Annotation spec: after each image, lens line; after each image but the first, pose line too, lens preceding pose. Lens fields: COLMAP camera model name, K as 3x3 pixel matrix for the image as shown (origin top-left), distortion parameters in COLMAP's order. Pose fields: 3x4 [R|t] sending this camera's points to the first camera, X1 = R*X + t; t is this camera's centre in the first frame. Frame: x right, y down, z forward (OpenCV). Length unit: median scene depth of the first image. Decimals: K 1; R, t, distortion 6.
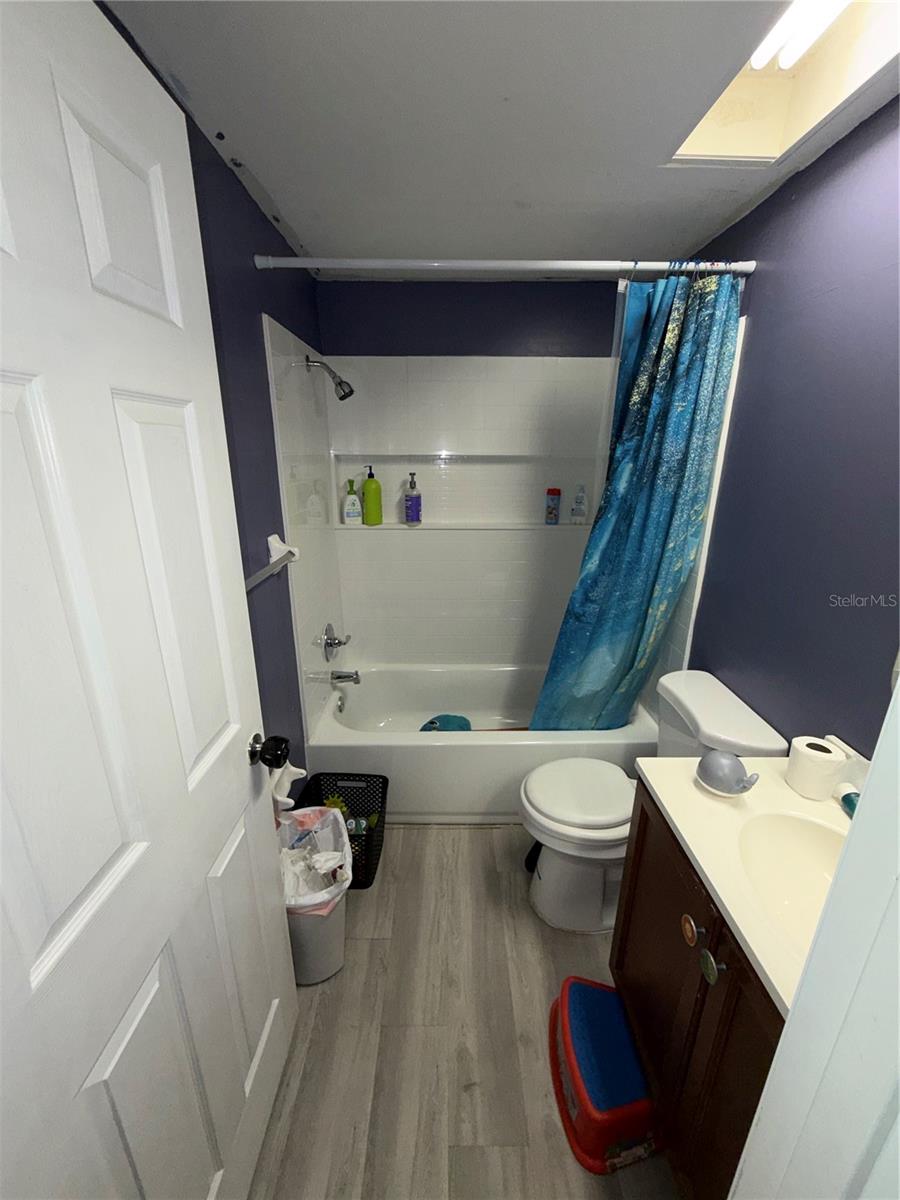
lens RADIAL K [[476.6, 0, 449.5], [0, 476.6, 599.7], [0, 0, 1]] dist [-0.001222, -0.000661]
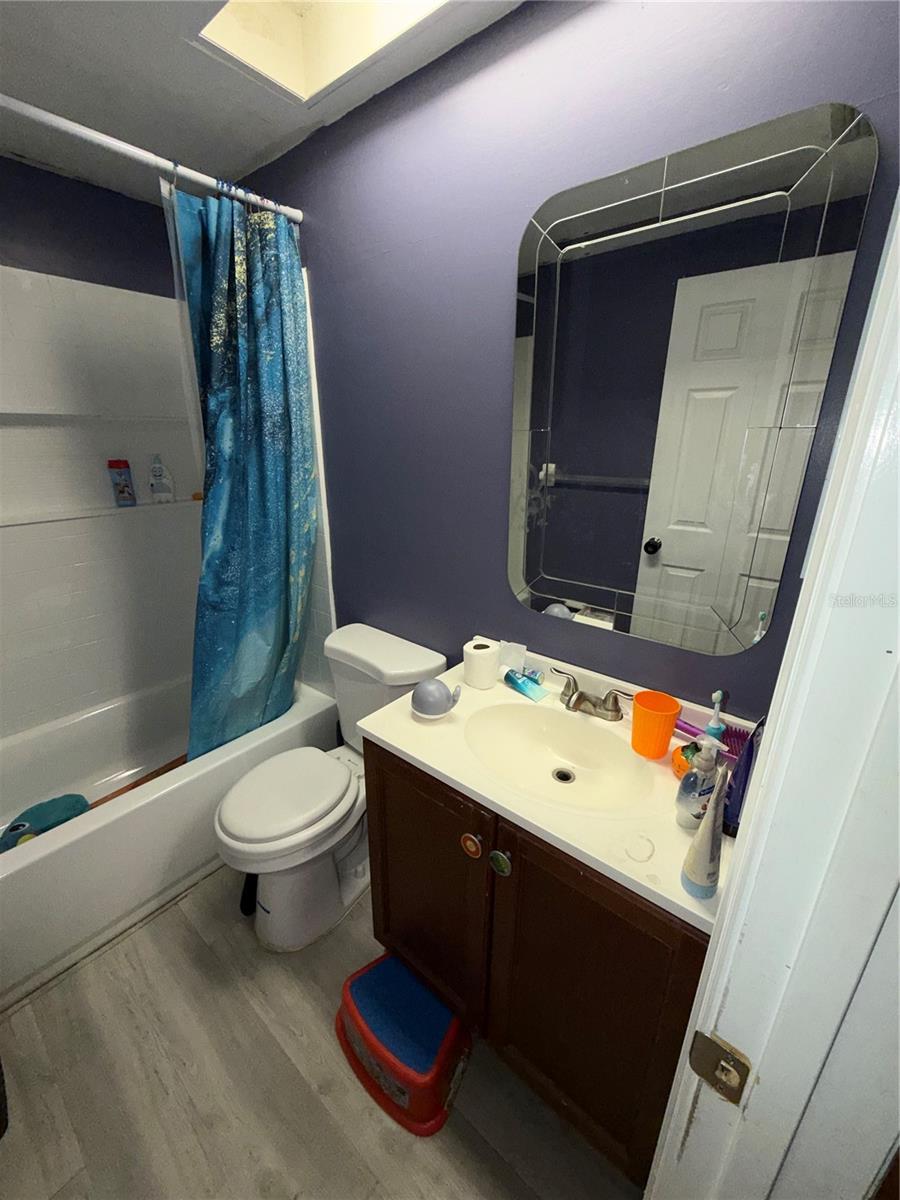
lens RADIAL K [[476.6, 0, 450.1], [0, 476.6, 600.7], [0, 0, 1]] dist [-0.001222, -0.000661]
pose [[0.638385, -0.254508, 0.726423, -0.080673], [0.231339, 0.963561, 0.134288, 0.011402], [-0.734130, 0.082322, 0.674000, 0.149358]]
